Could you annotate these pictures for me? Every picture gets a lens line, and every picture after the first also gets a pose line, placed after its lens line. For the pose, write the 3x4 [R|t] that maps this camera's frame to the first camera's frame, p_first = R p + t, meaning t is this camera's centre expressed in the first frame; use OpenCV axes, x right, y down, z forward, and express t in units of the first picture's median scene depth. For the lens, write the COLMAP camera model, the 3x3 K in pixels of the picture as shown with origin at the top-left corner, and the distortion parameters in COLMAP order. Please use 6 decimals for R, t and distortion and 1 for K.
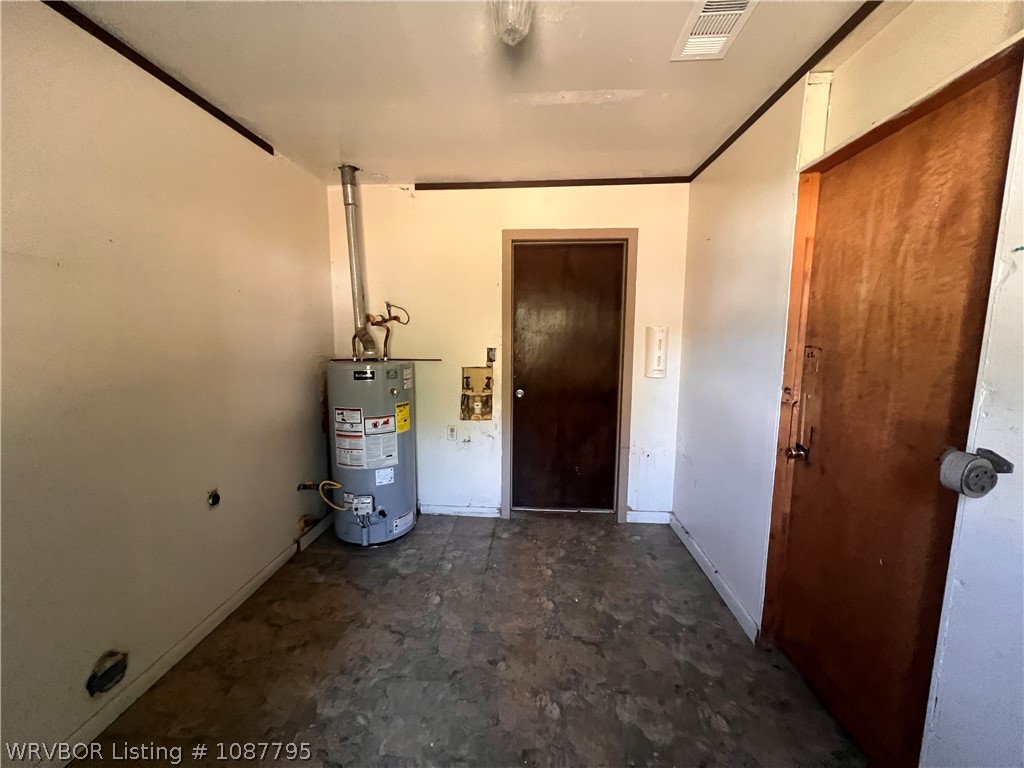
lens RADIAL K [[410.2, 0, 509.9], [0, 410.2, 388.3], [0, 0, 1]] dist [-0.002334, 0.000390]
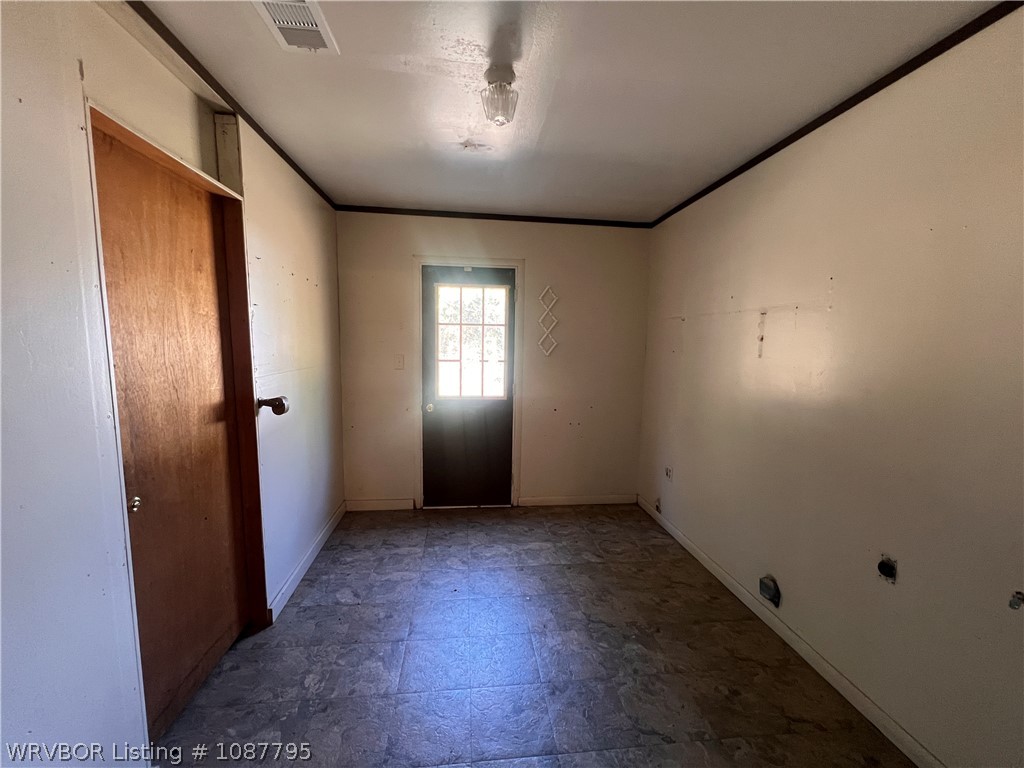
lens RADIAL K [[410.2, 0, 511.6], [0, 410.2, 383.7], [0, 0, 1]] dist [-0.002334, 0.000390]
pose [[-0.984540, 0.001631, -0.175153, 0.140702], [-0.038976, 0.972846, 0.228149, -0.264850], [0.170770, 0.231448, -0.957742, 1.832312]]
